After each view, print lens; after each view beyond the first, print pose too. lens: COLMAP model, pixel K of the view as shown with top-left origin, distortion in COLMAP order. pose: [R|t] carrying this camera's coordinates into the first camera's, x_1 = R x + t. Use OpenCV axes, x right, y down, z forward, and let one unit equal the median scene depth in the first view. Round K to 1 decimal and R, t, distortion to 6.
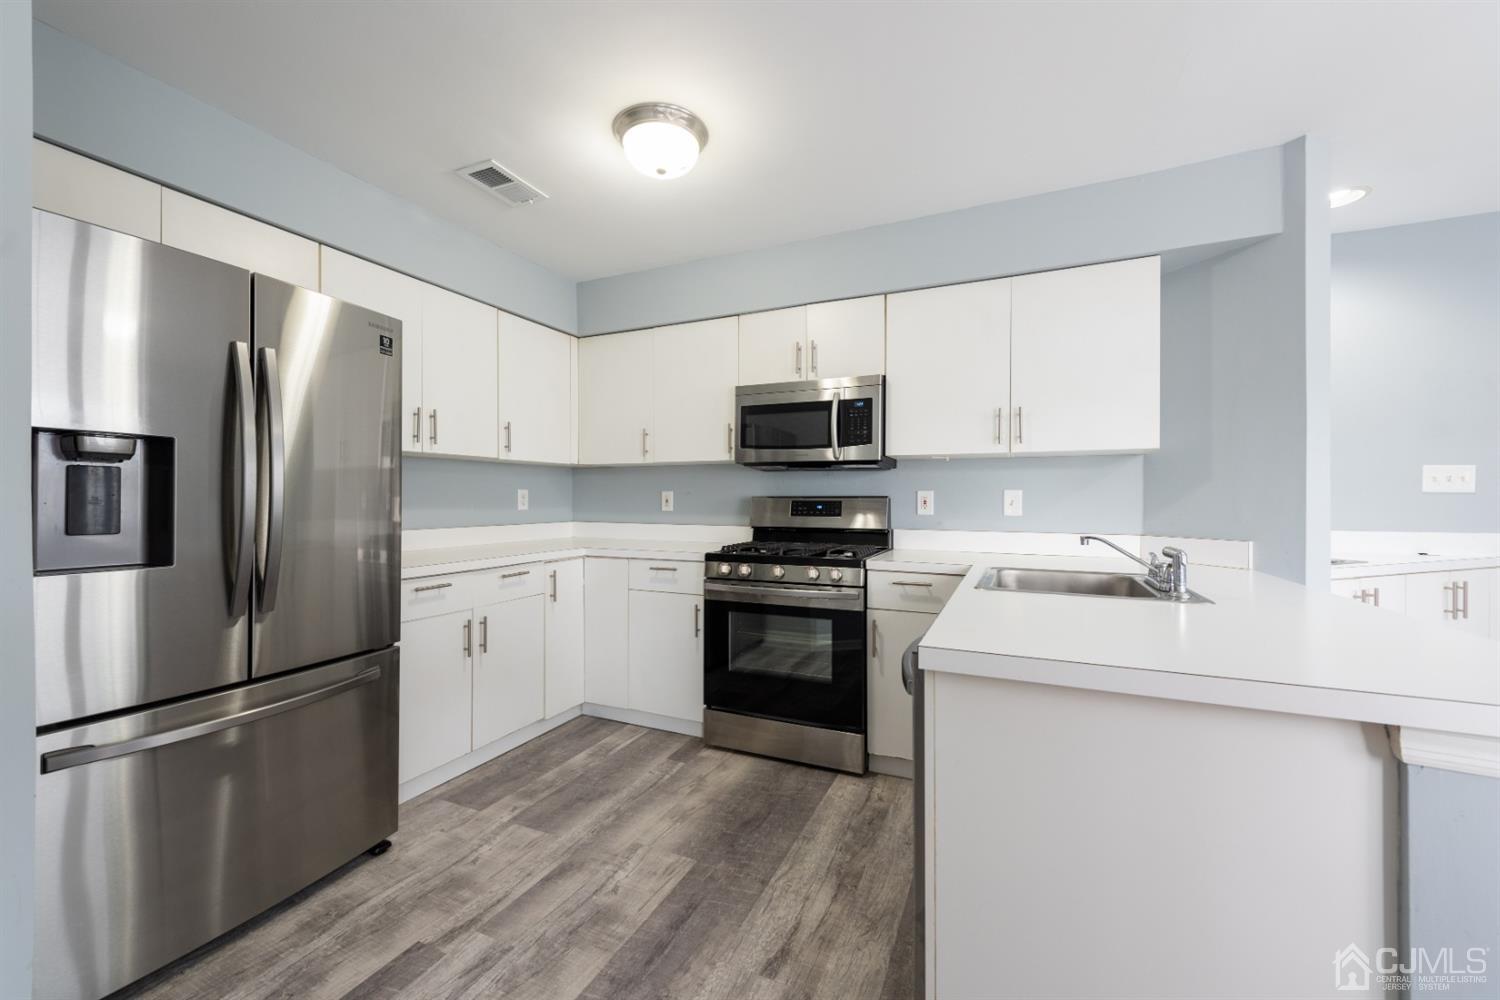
lens RADIAL K [[592.5, 0, 746.2], [0, 592.5, 500.7], [0, 0, 1]] dist [0.008462, -0.000410]
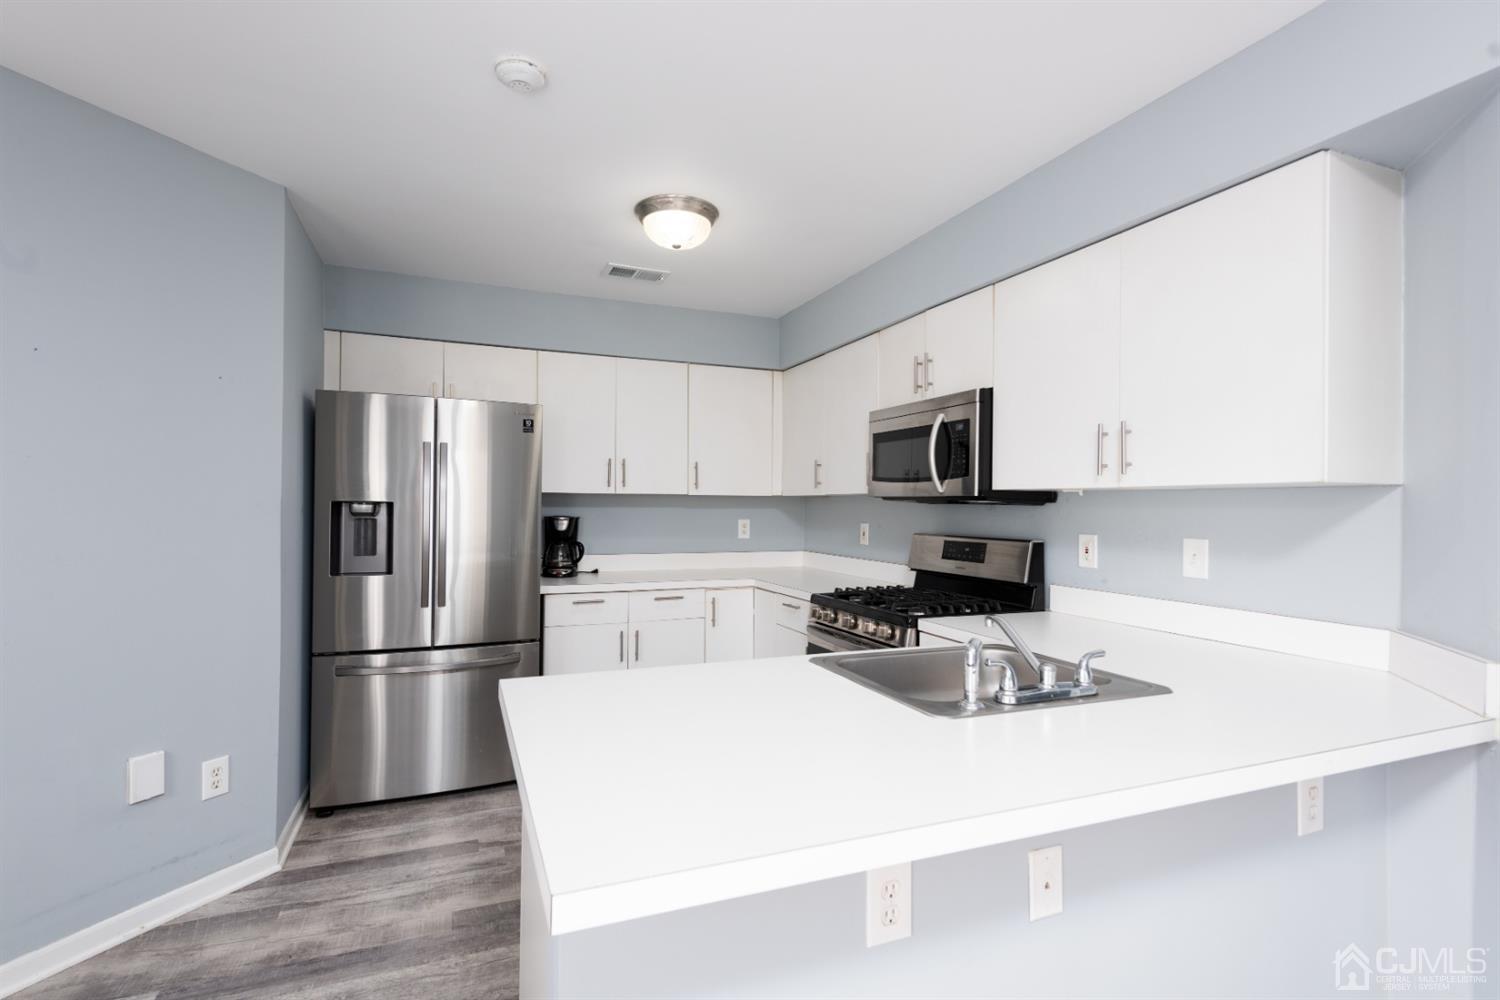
lens RADIAL K [[709.3, 0, 743.6], [0, 709.3, 504.0], [0, 0, 1]] dist [0.002246, 0.000205]
pose [[0.724429, 0.001399, -0.689348, 0.618807], [-0.008008, 0.999948, -0.006385, -0.046988], [0.689303, 0.010146, 0.724402, 0.092651]]
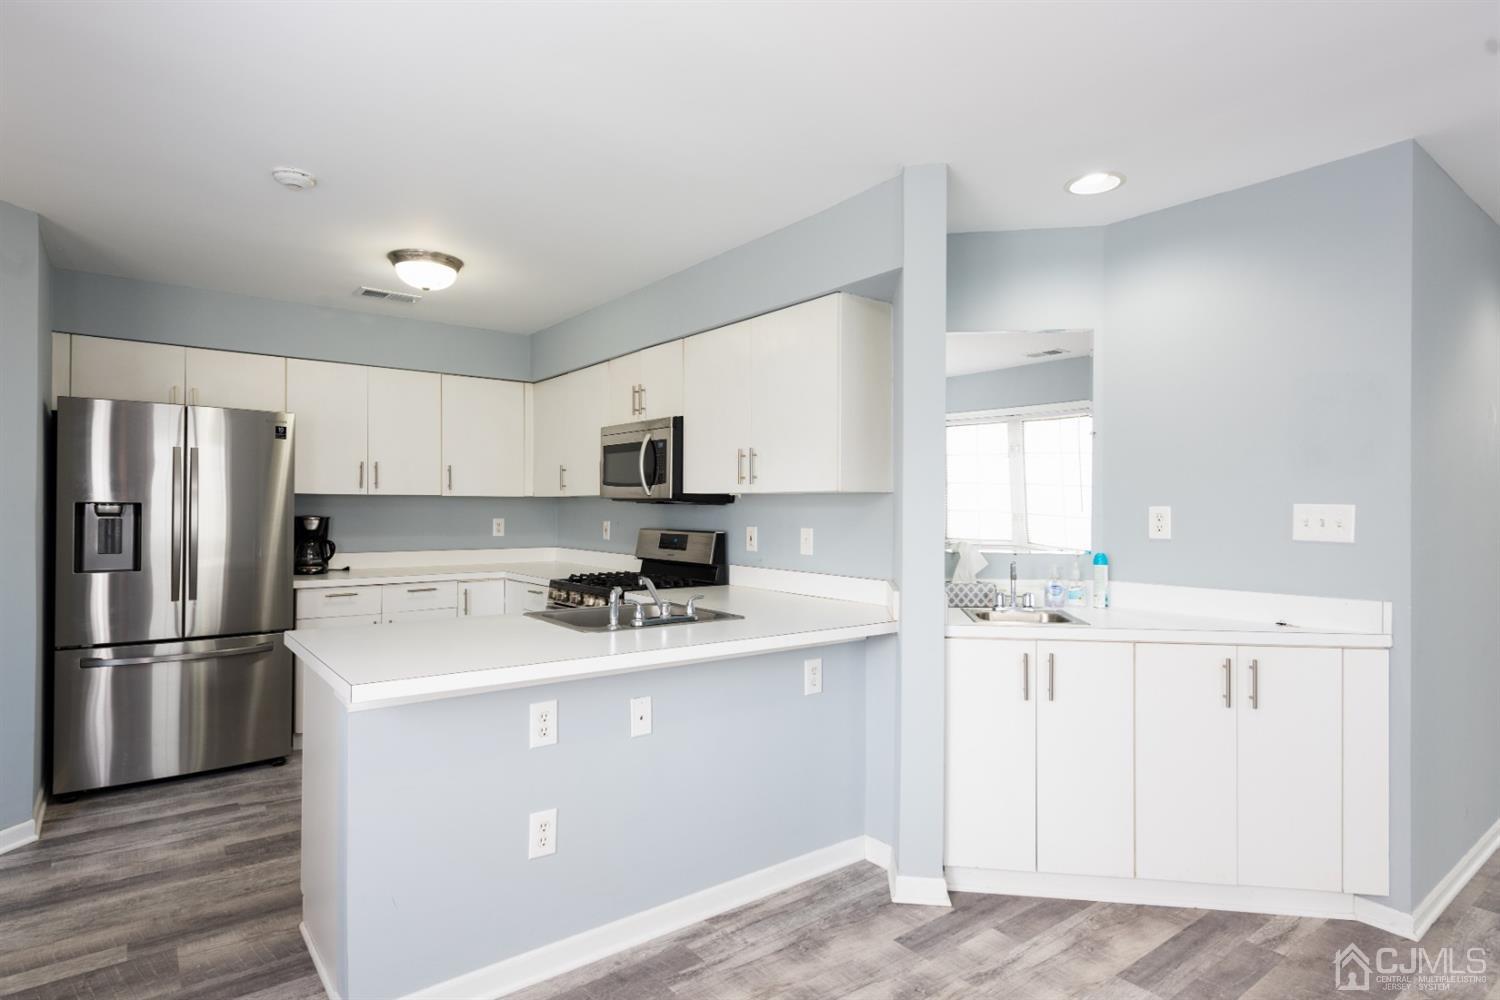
lens RADIAL K [[799.0, 0, 752.2], [0, 799.0, 507.6], [0, 0, 1]] dist [0.003276, -0.001258]
pose [[0.885774, 0.003014, -0.464107, 0.952024], [-0.005035, 0.999982, -0.003116, -0.046032], [0.464090, 0.005097, 0.885773, -0.170432]]
